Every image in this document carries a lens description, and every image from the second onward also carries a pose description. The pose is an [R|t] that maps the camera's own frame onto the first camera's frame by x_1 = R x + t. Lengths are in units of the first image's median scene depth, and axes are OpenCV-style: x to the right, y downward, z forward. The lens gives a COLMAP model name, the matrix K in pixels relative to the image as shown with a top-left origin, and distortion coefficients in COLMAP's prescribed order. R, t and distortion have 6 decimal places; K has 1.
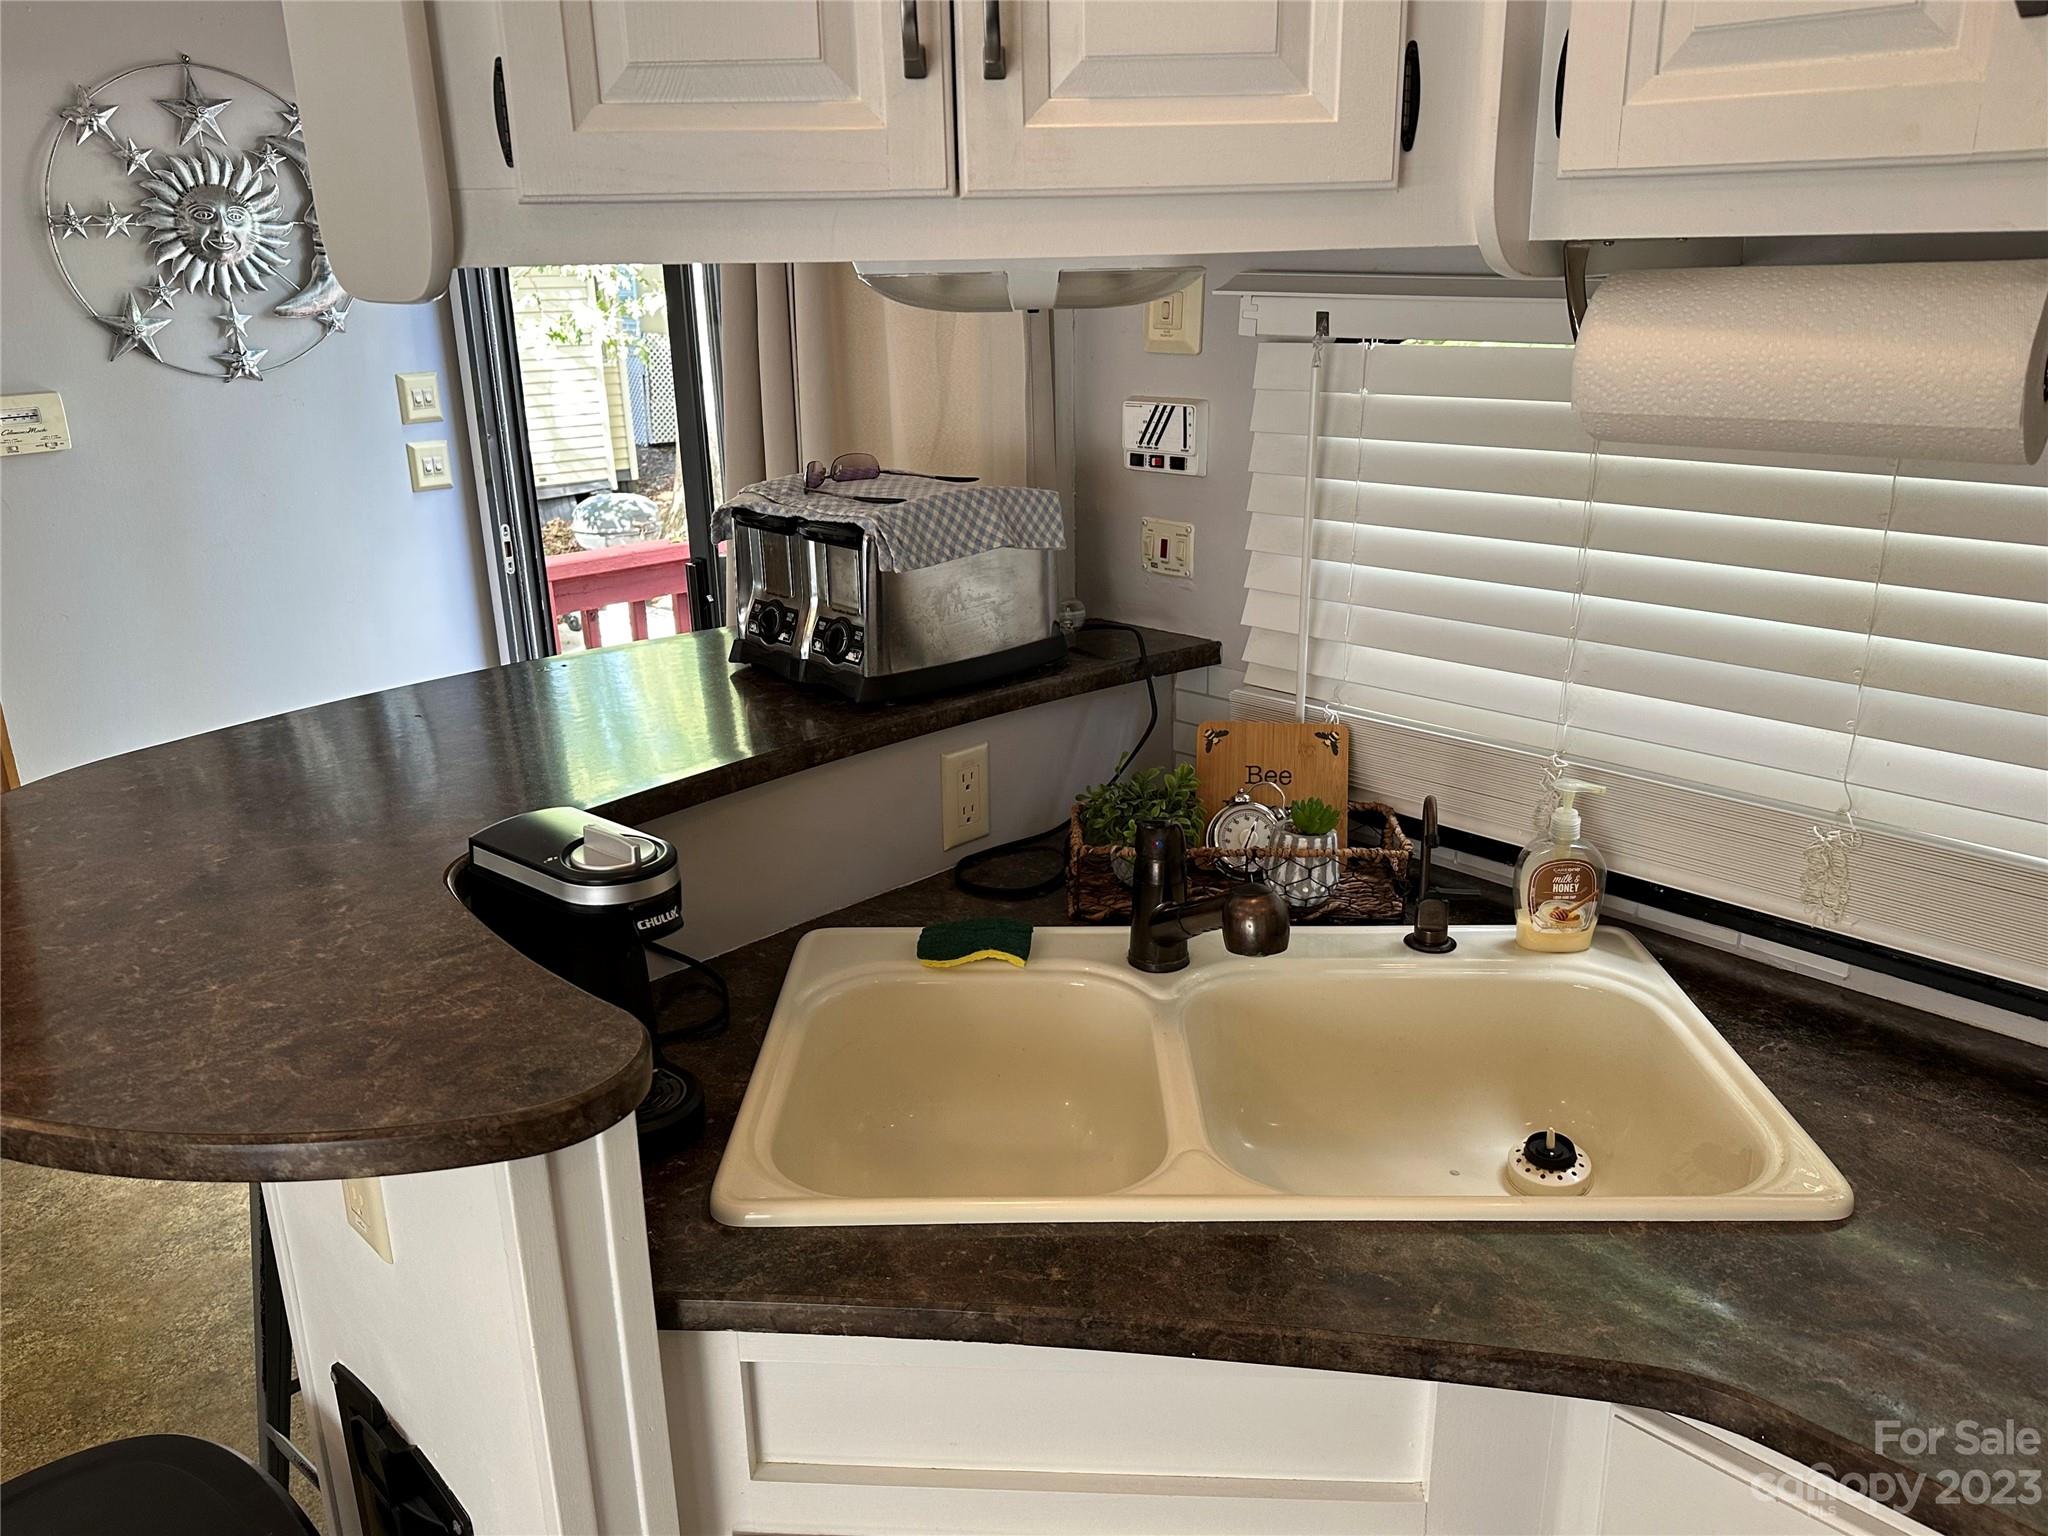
lens RADIAL K [[1549.3, 0, 1025.1], [0, 1549.3, 749.6], [0, 0, 1]] dist [0.026732, -0.031204]
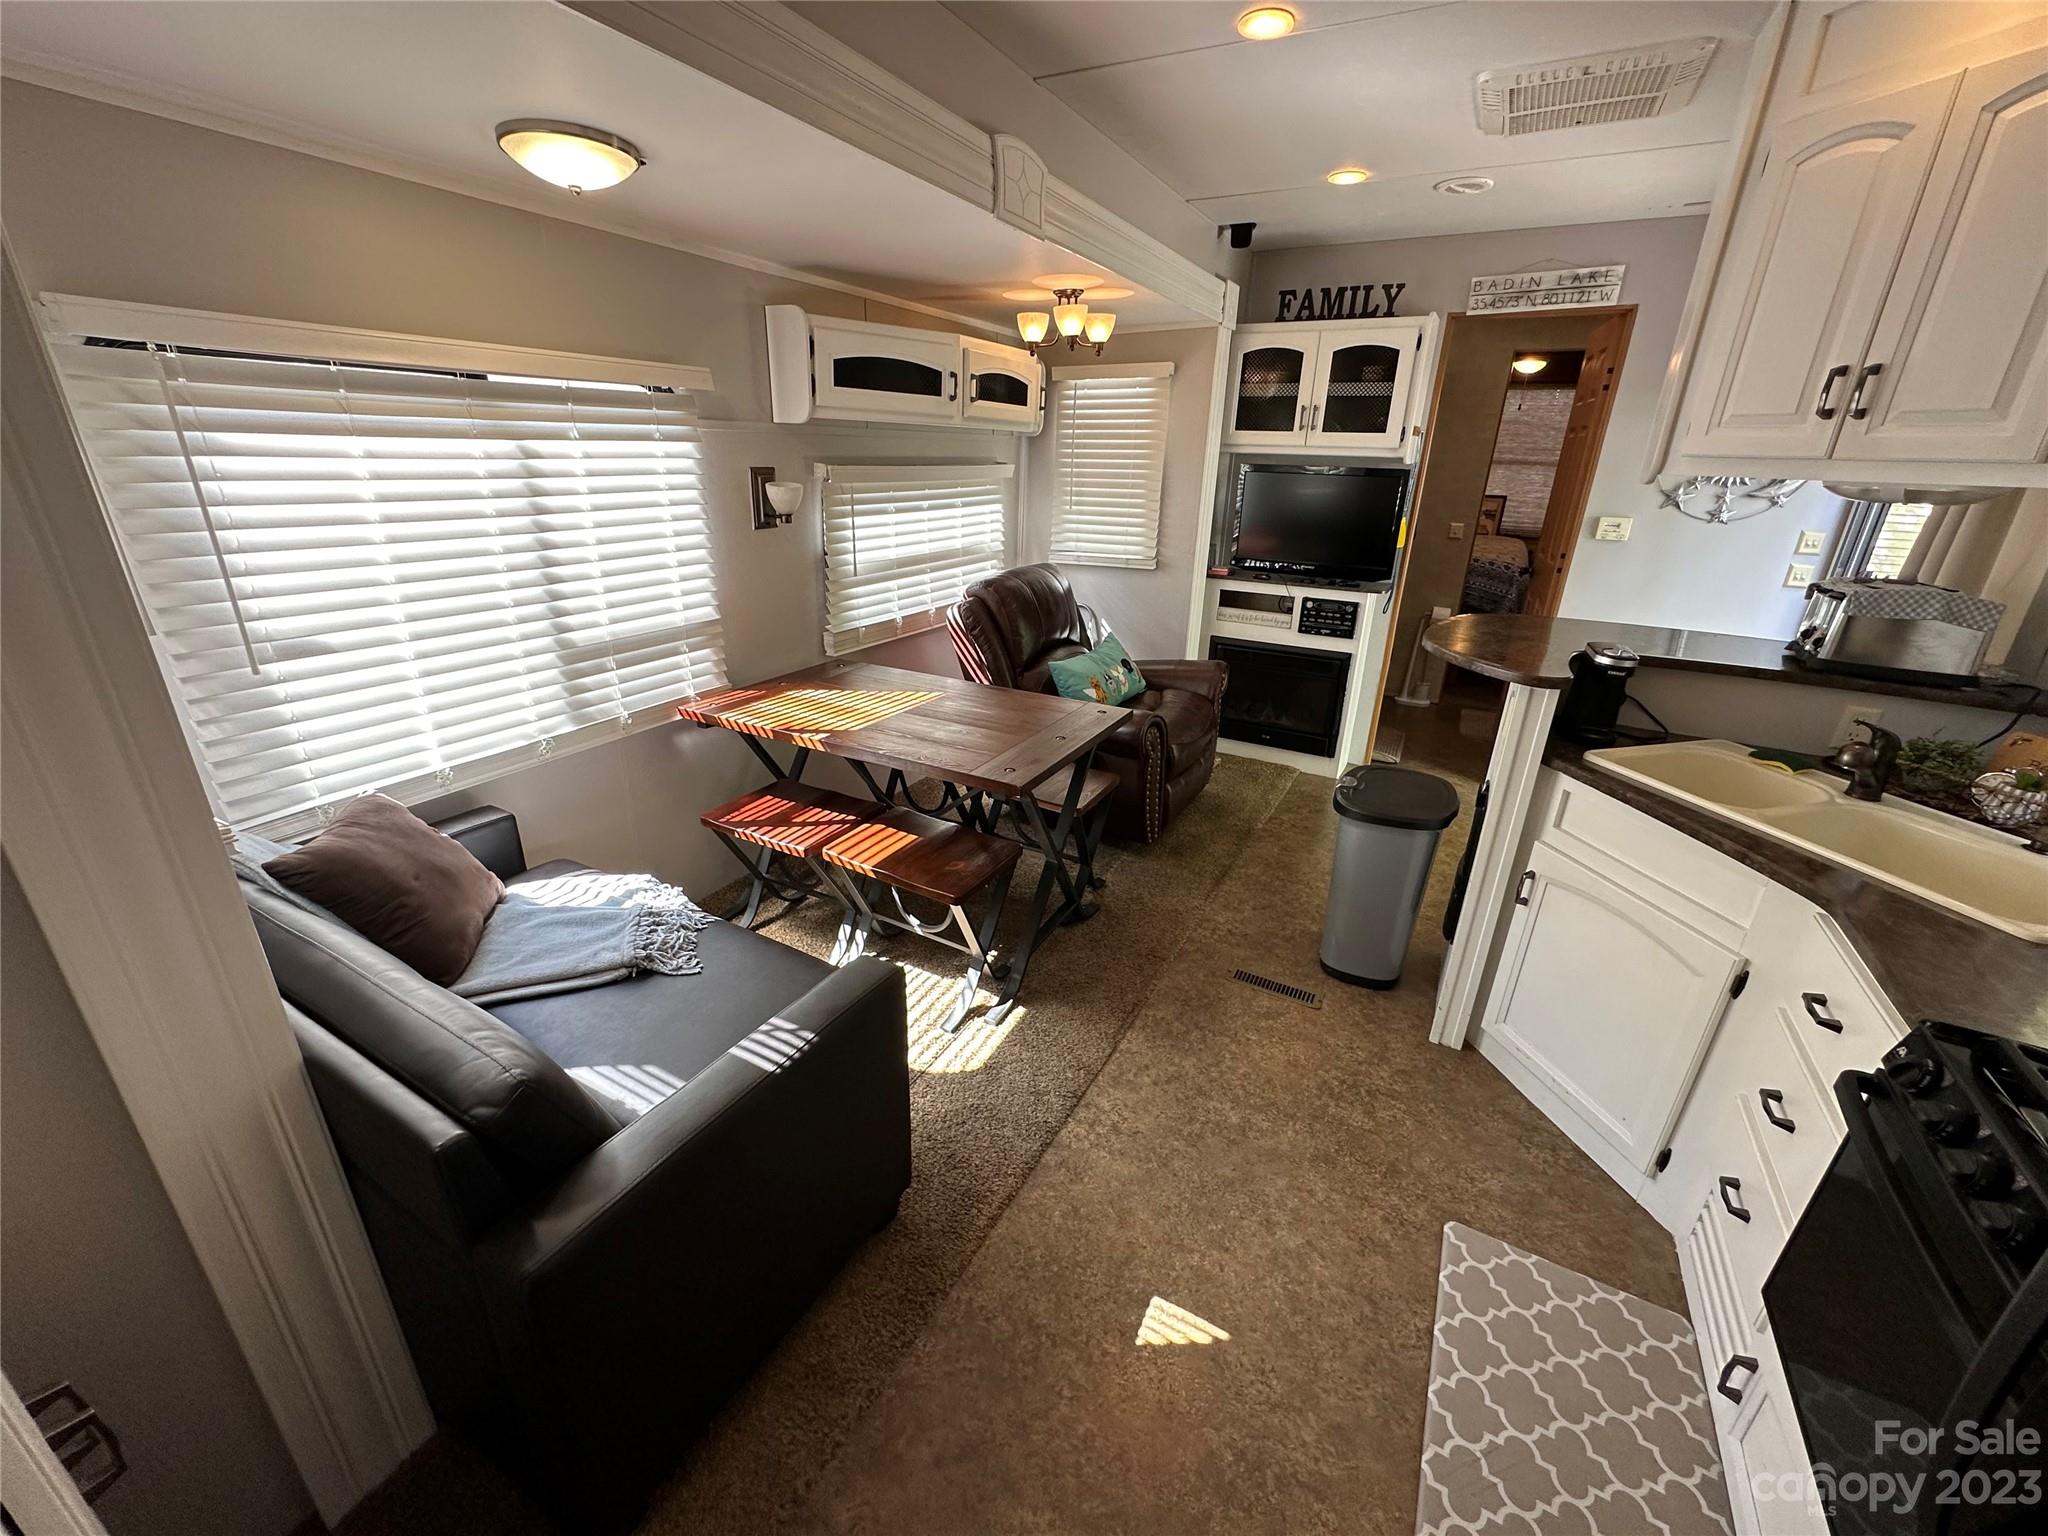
lens RADIAL K [[815.3, 0, 1024.9], [0, 815.3, 765.0], [0, 0, 1]] dist [-0.005623, 0.000834]
pose [[0.276534, 0.373110, -0.885617, 0.744221], [-0.324172, 0.903757, 0.279529, 0.151054], [0.904678, 0.209793, 0.370871, -0.545239]]
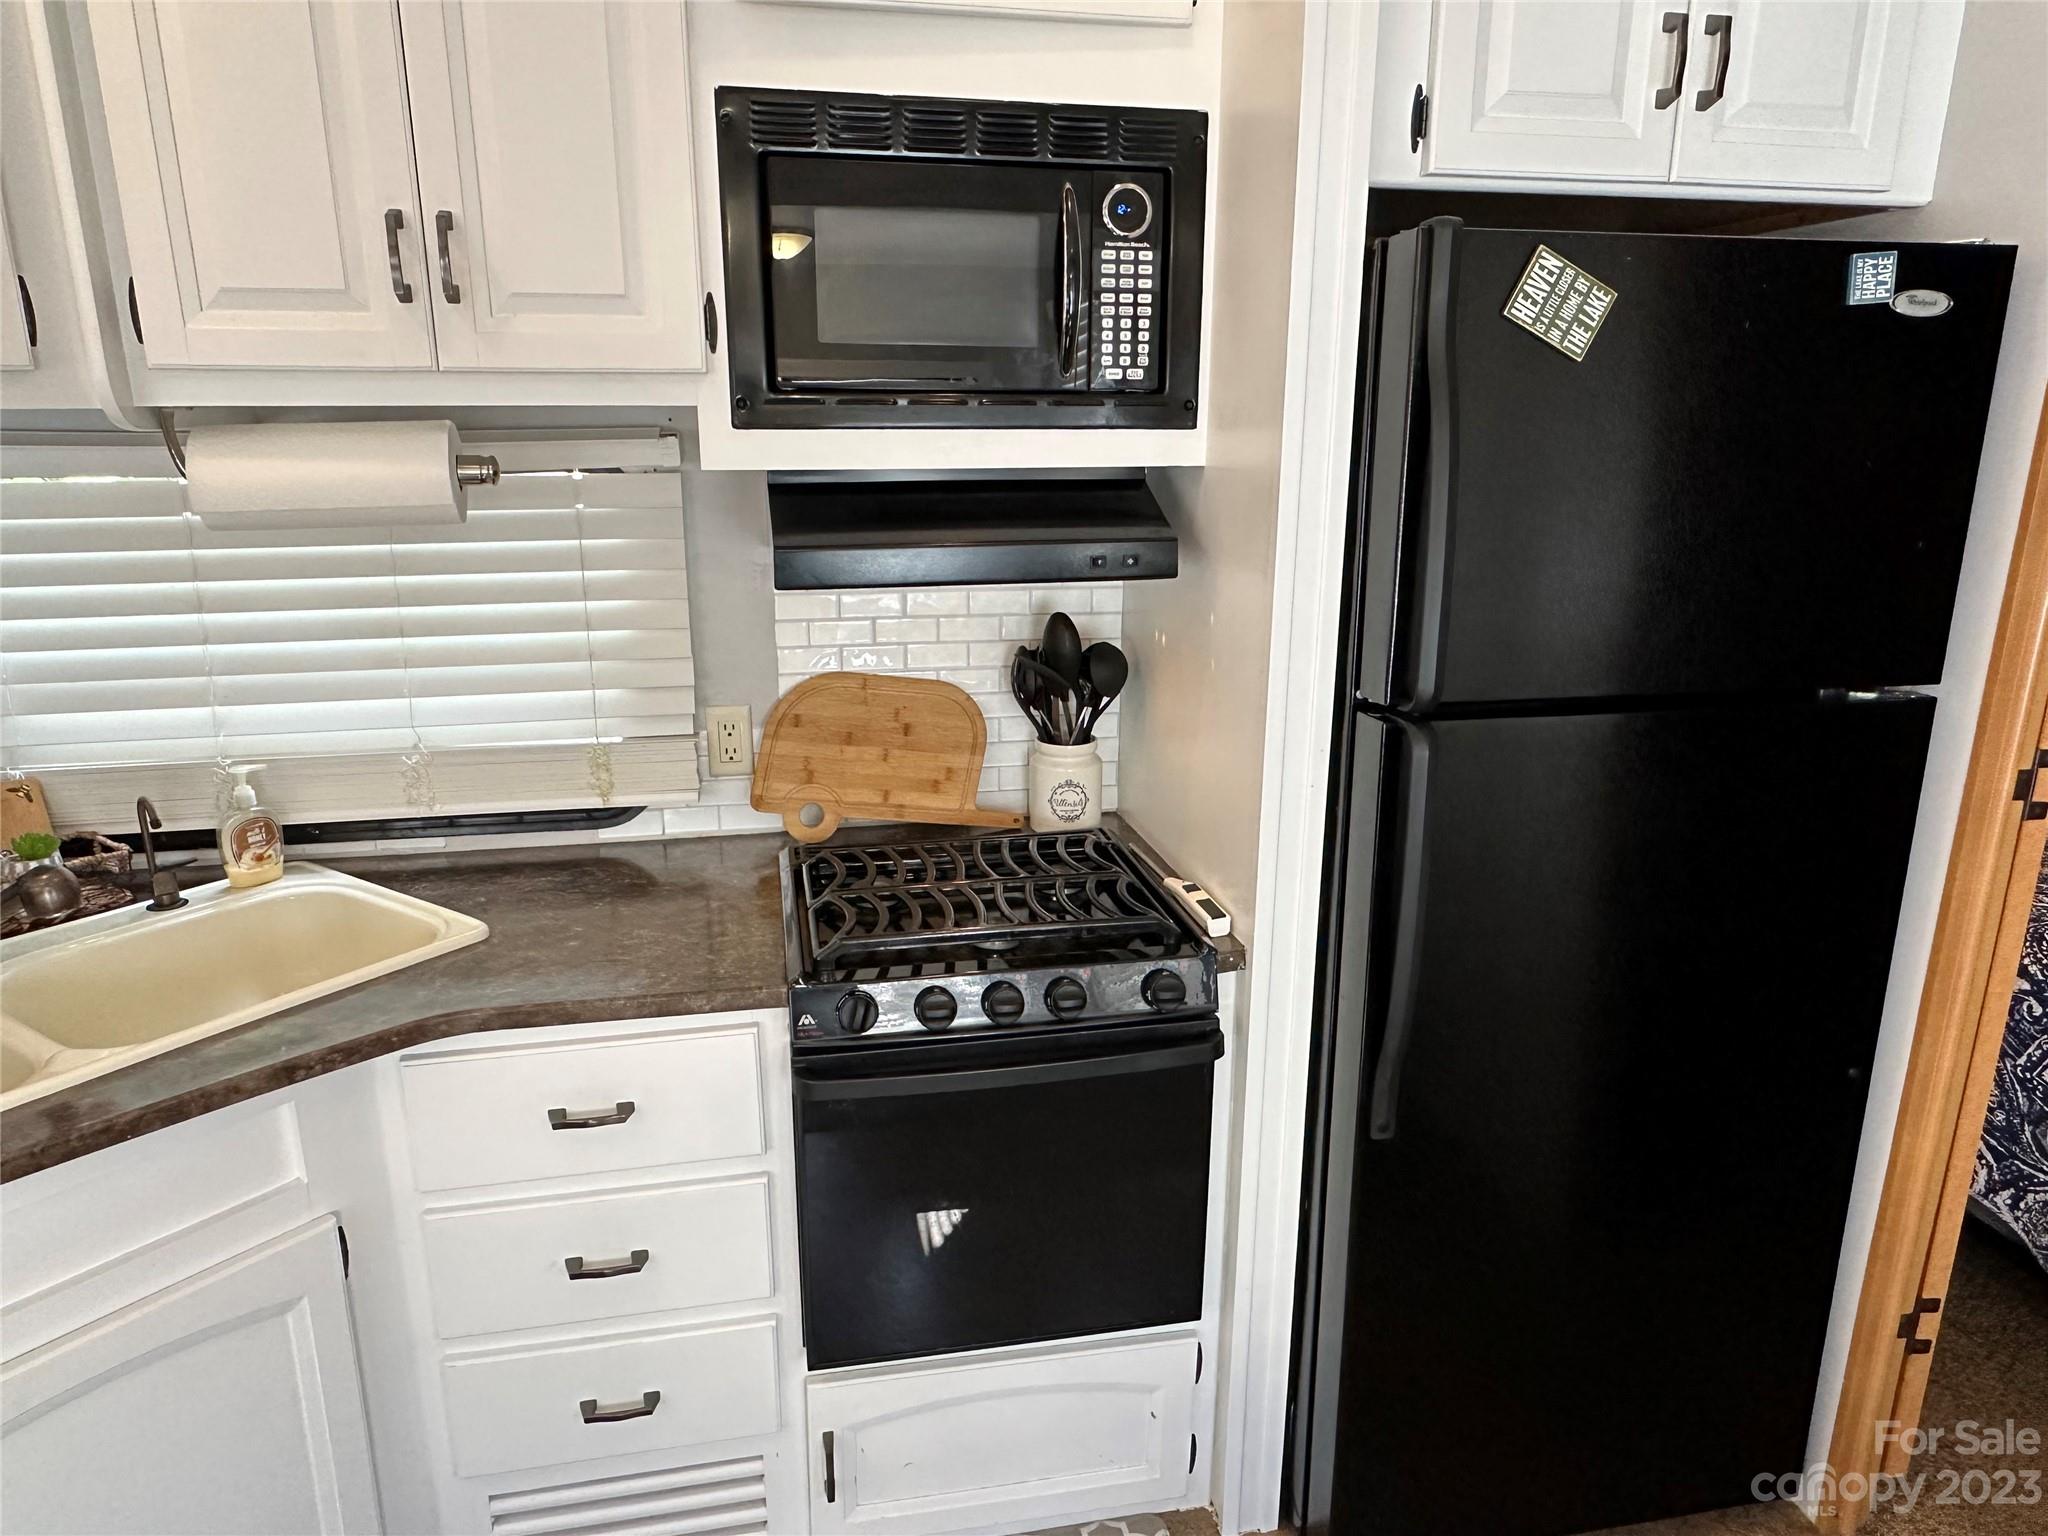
lens RADIAL K [[1293.8, 0, 1036.6], [0, 1293.8, 779.6], [0, 0, 1]] dist [-0.014189, 0.002292]
pose [[0.541587, -0.215660, 0.812511, -0.222988], [0.246516, 0.964785, 0.091760, 0.100095], [-0.803687, 0.150601, 0.575679, -0.296941]]
